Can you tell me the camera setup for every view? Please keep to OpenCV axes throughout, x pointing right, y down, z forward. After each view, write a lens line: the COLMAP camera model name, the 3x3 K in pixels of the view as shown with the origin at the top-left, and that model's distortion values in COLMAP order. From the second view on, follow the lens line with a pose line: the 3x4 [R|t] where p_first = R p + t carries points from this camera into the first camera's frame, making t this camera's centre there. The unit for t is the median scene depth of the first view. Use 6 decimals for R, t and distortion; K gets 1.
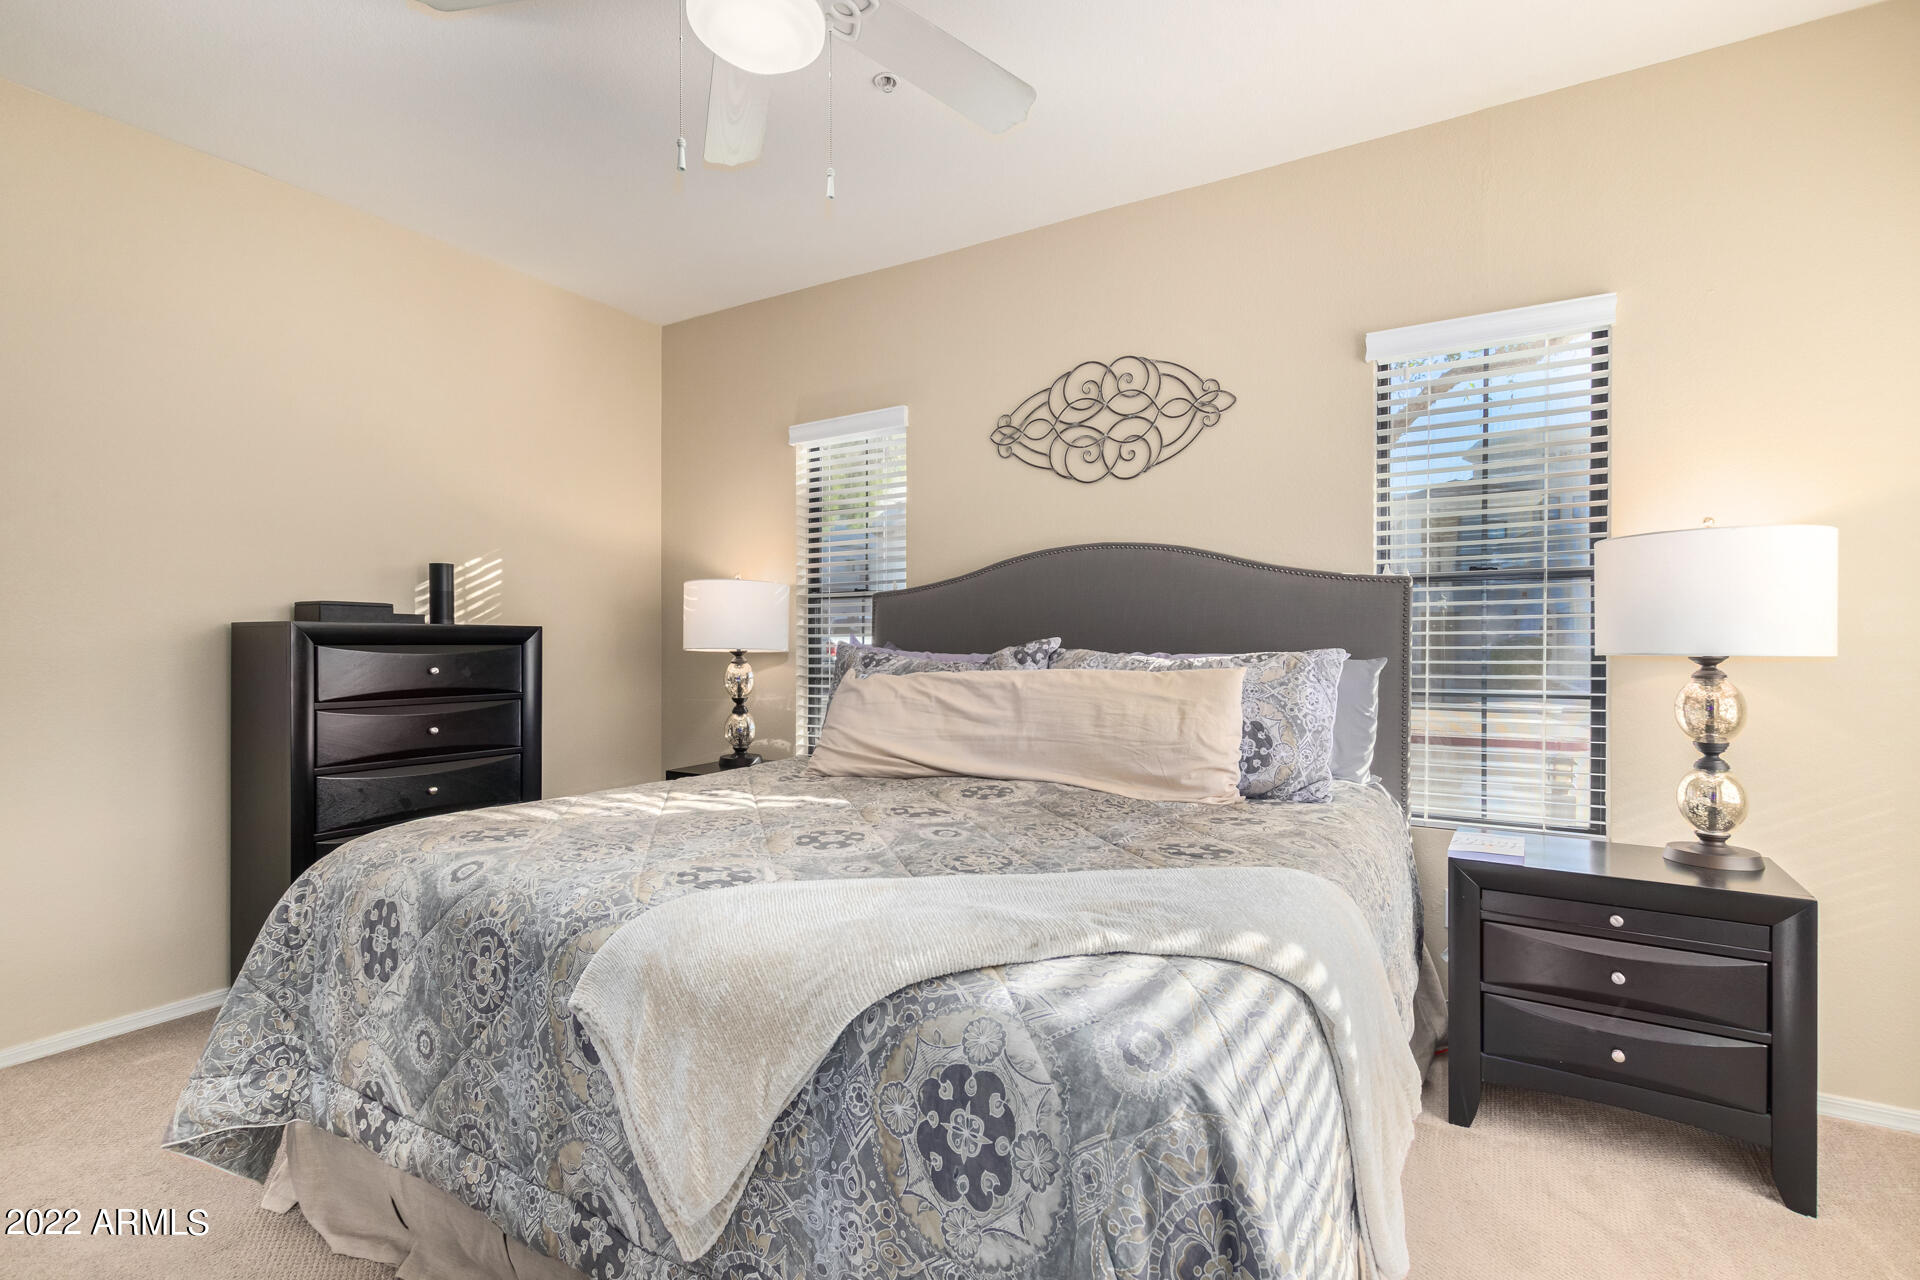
lens RADIAL K [[879.1, 0, 952.4], [0, 879.1, 645.6], [0, 0, 1]] dist [0.004130, -0.001220]
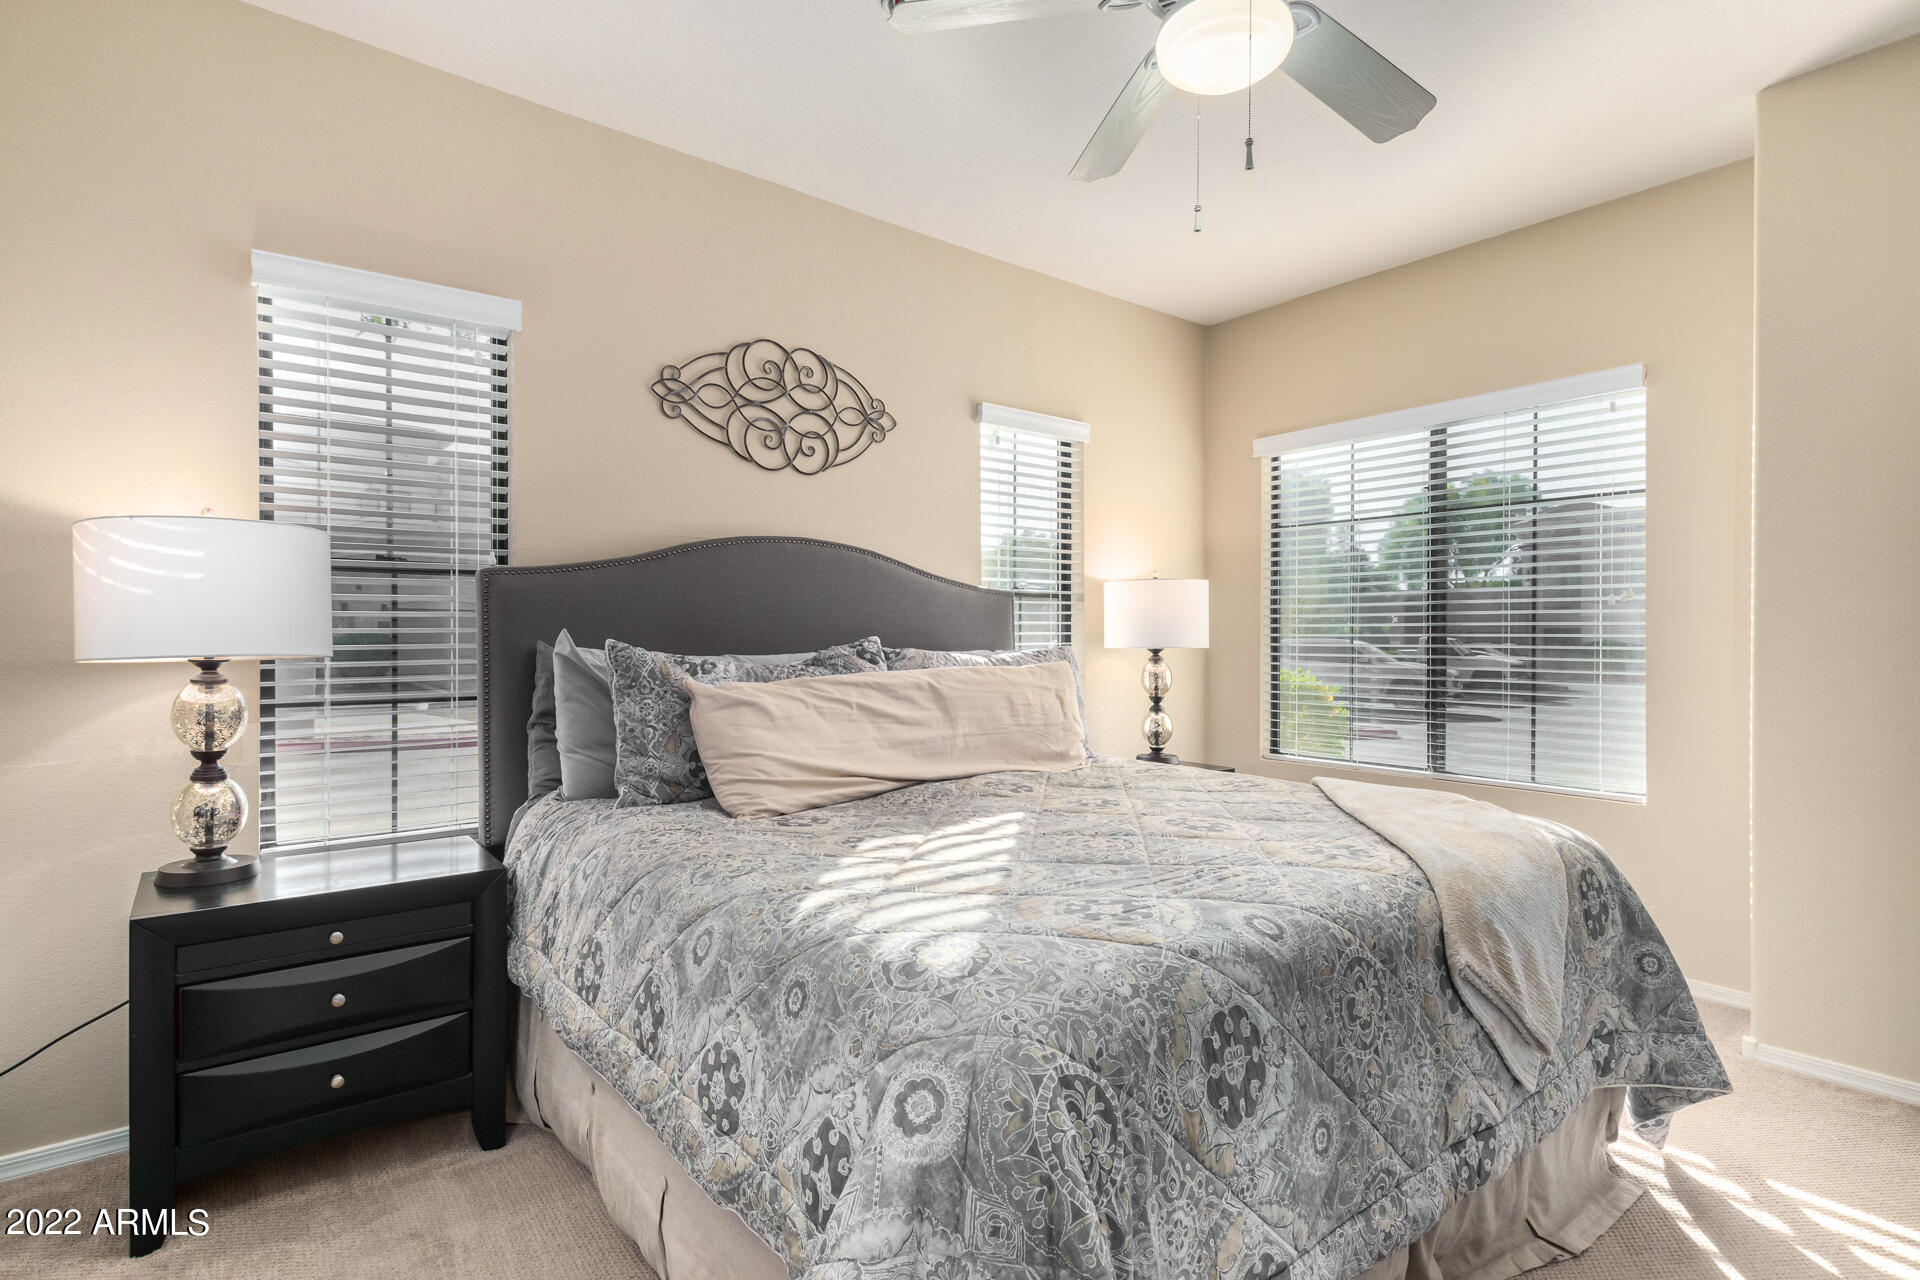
lens RADIAL K [[930.2, 0, 939.9], [0, 930.2, 639.5], [0, 0, 1]] dist [-0.017134, -0.000065]
pose [[0.362233, 0.000529, 0.932087, -0.725854], [0.006869, 0.999971, -0.003237, -0.001433], [-0.932062, 0.007575, 0.362219, 0.498402]]
